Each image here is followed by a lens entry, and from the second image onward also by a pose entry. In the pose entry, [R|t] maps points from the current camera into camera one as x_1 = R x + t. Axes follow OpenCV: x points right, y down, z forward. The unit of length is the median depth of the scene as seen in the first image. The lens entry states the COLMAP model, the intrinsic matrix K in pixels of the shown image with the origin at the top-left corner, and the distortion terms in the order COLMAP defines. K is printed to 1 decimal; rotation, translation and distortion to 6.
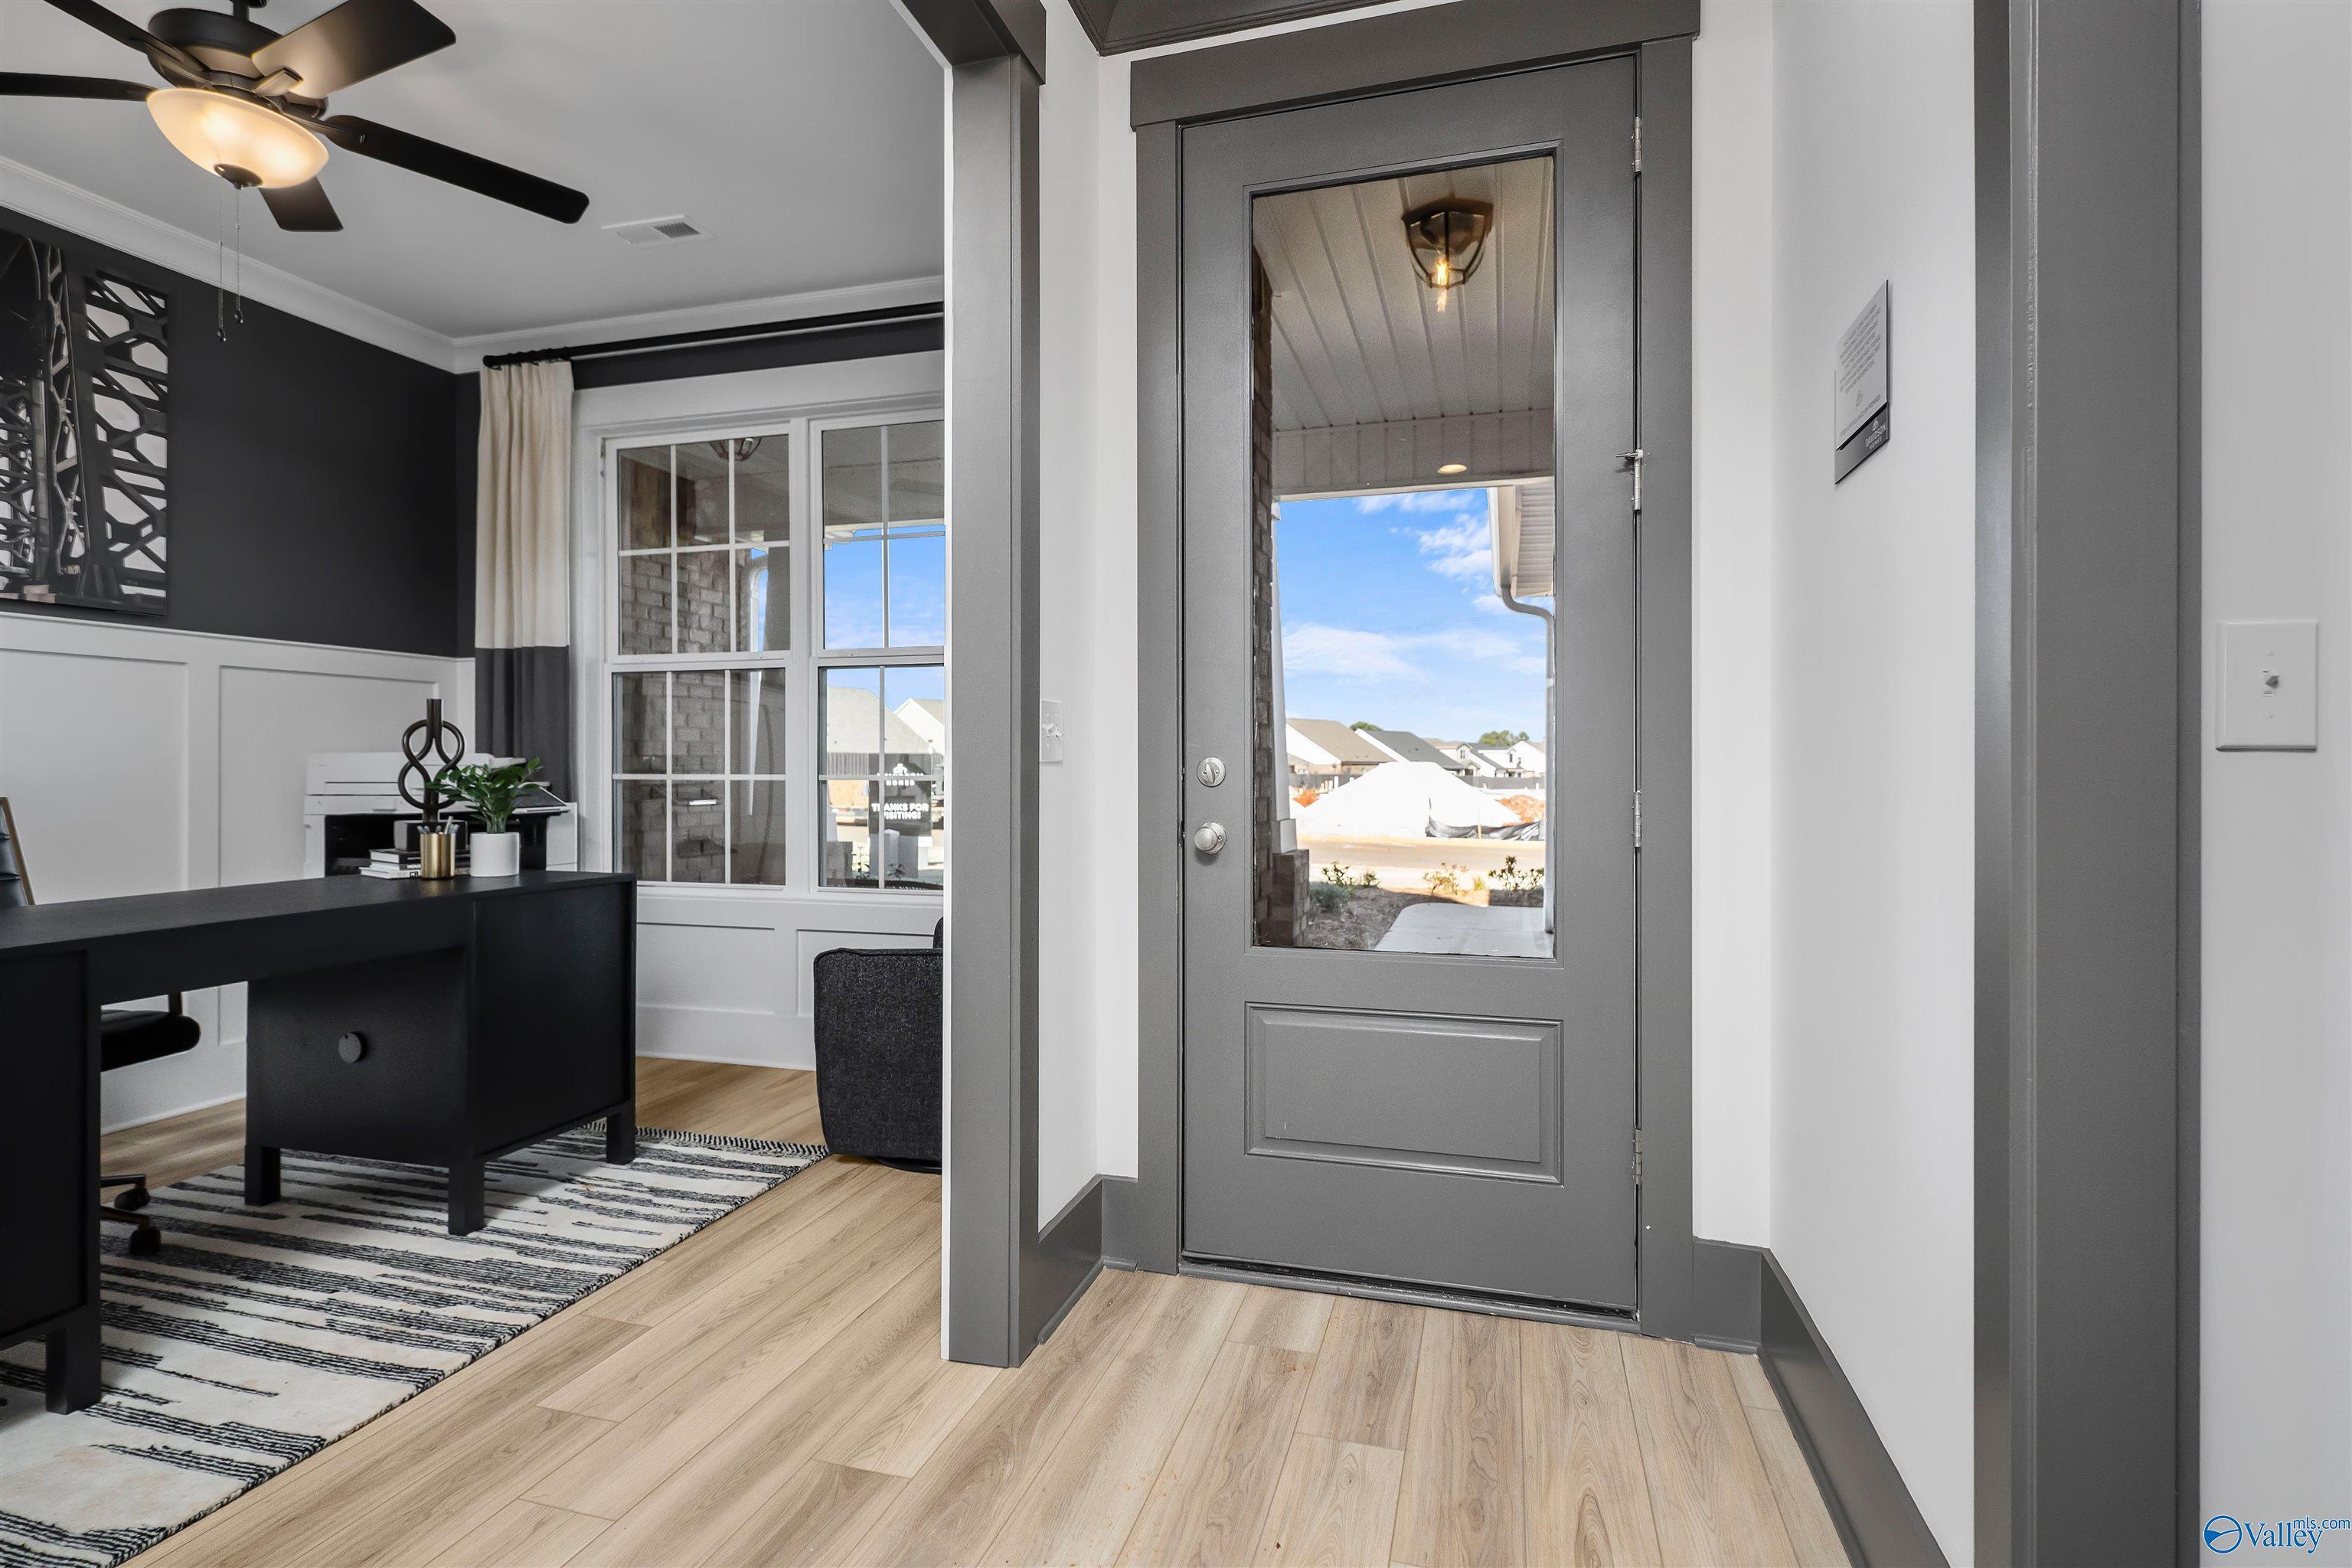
lens RADIAL K [[1110.7, 0, 1180.0], [0, 1110.7, 767.9], [0, 0, 1]] dist [-0.009109, -0.001084]
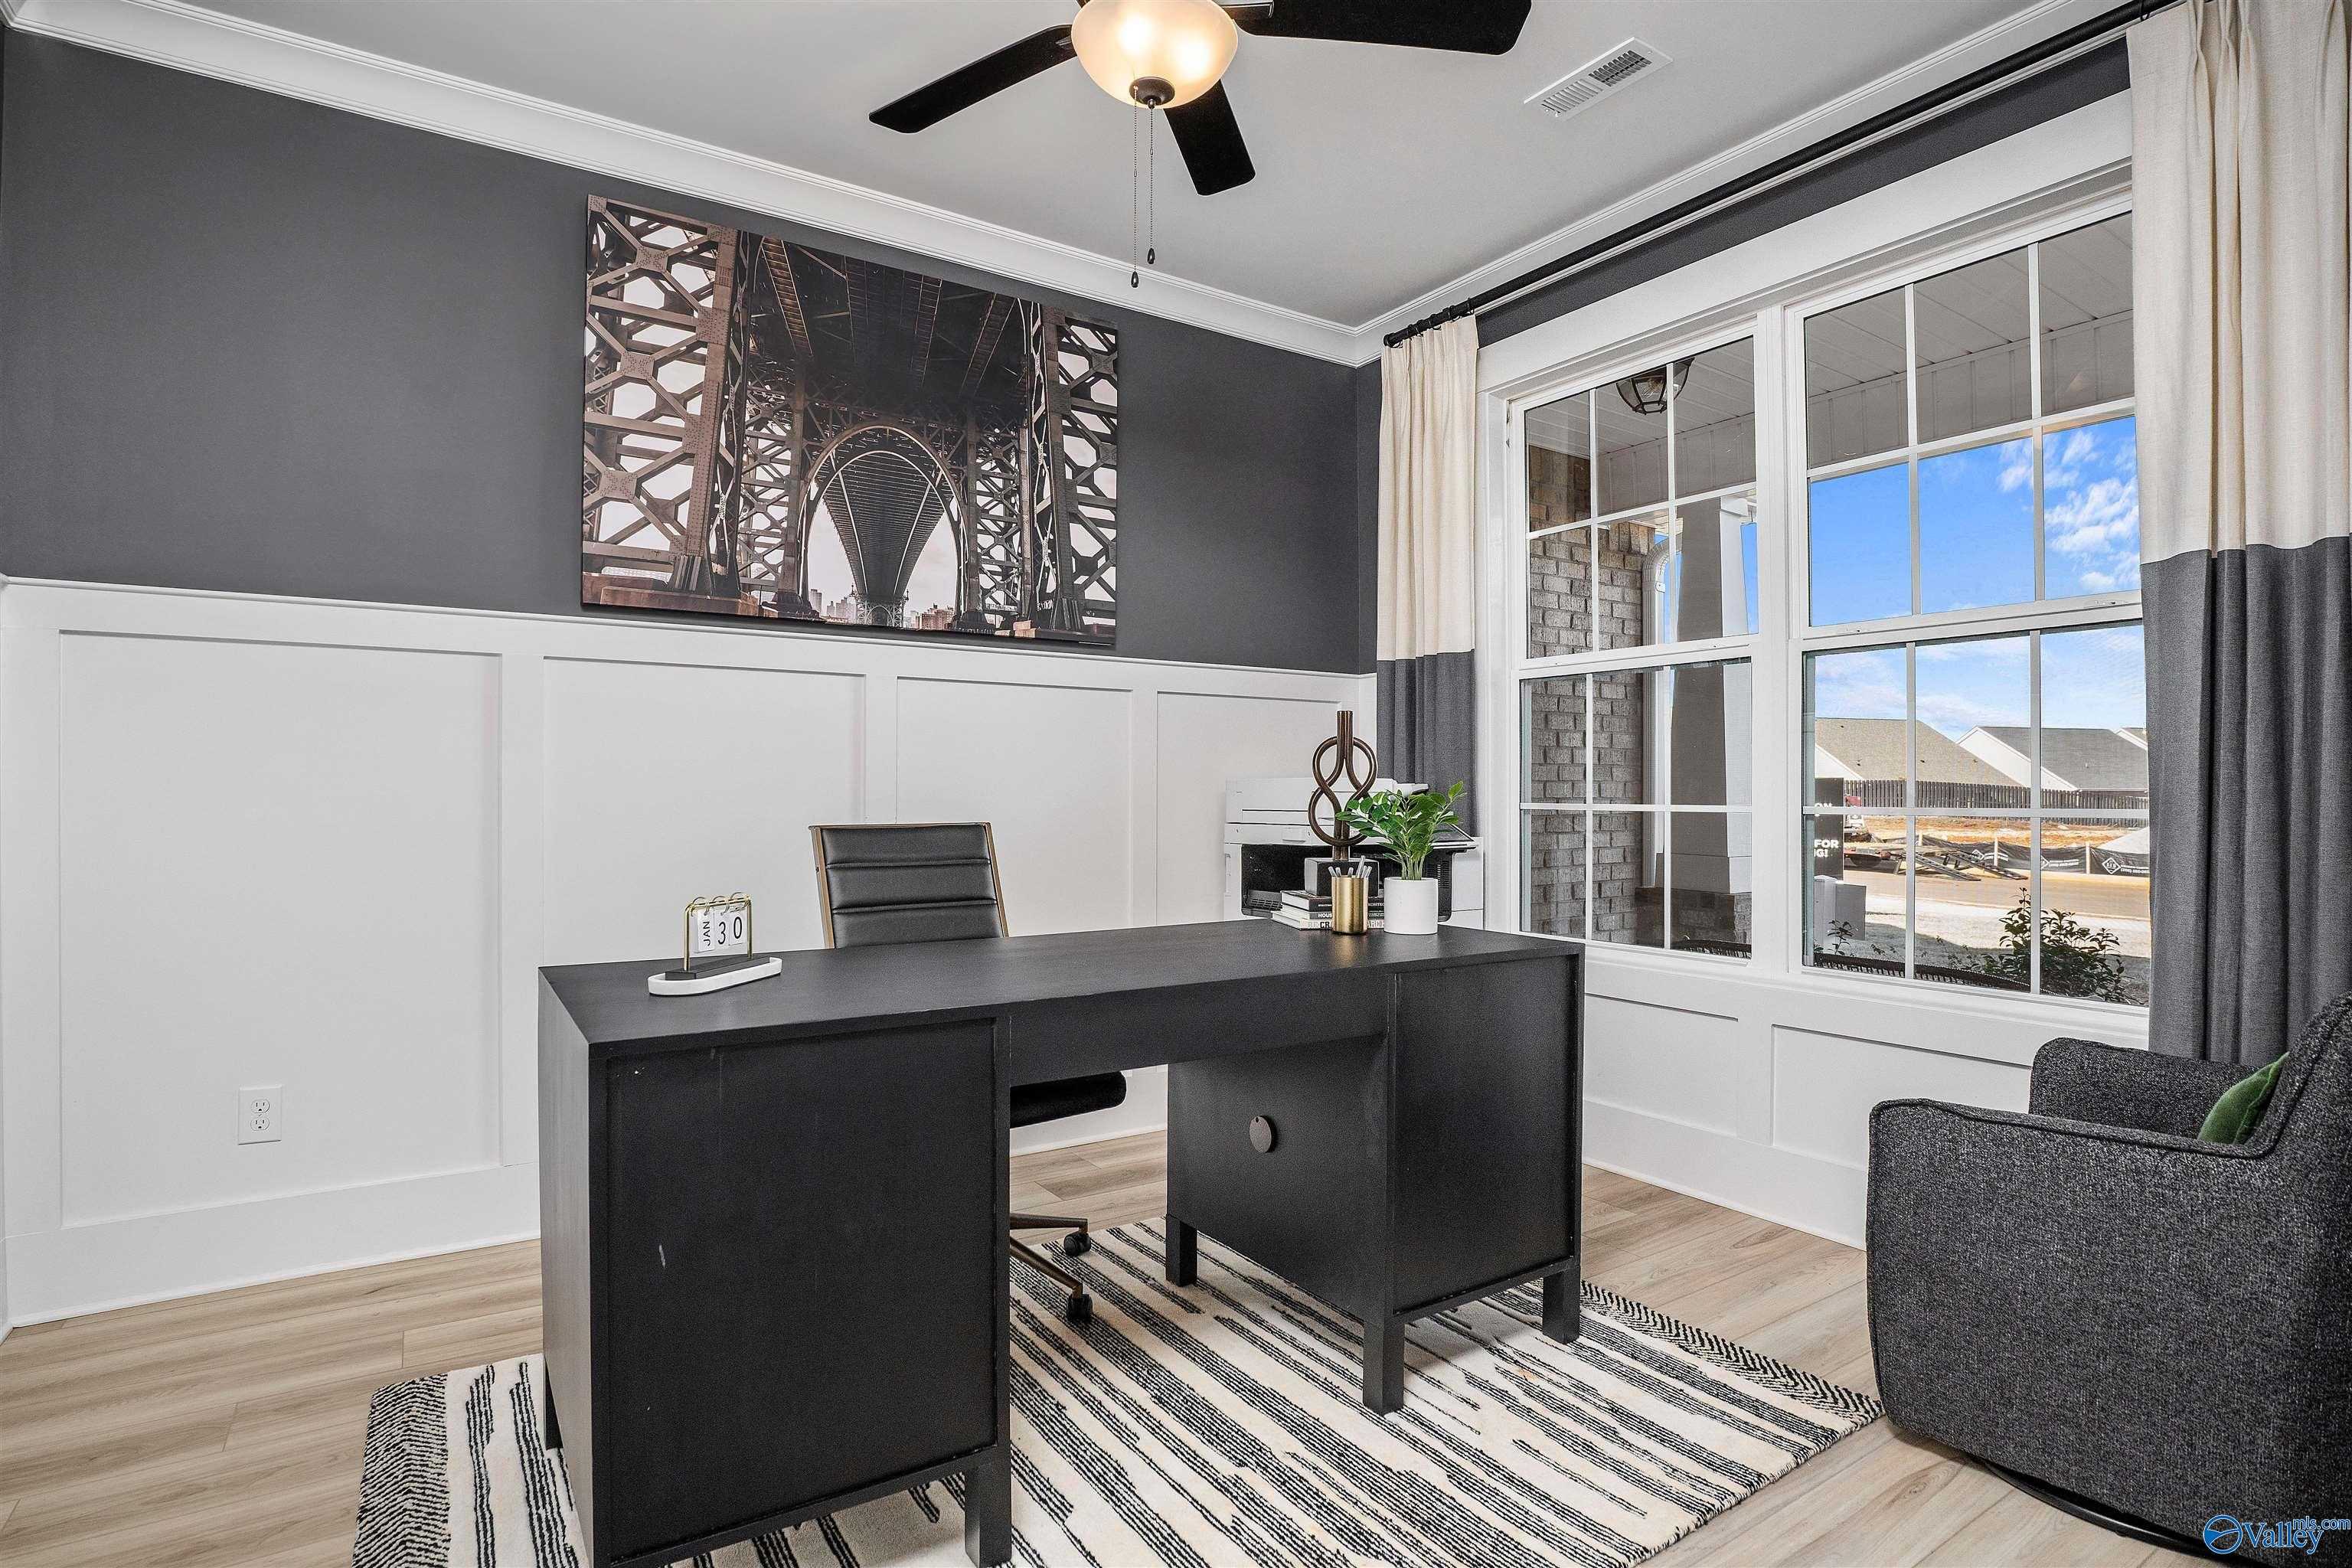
lens RADIAL K [[1207.9, 0, 1177.7], [0, 1207.9, 783.8], [0, 0, 1]] dist [0.000847, -0.000259]
pose [[0.753829, -0.003314, -0.657062, -0.165934], [-0.002667, 0.999964, -0.008104, -0.000850], [0.657065, 0.007862, 0.753793, 0.224321]]
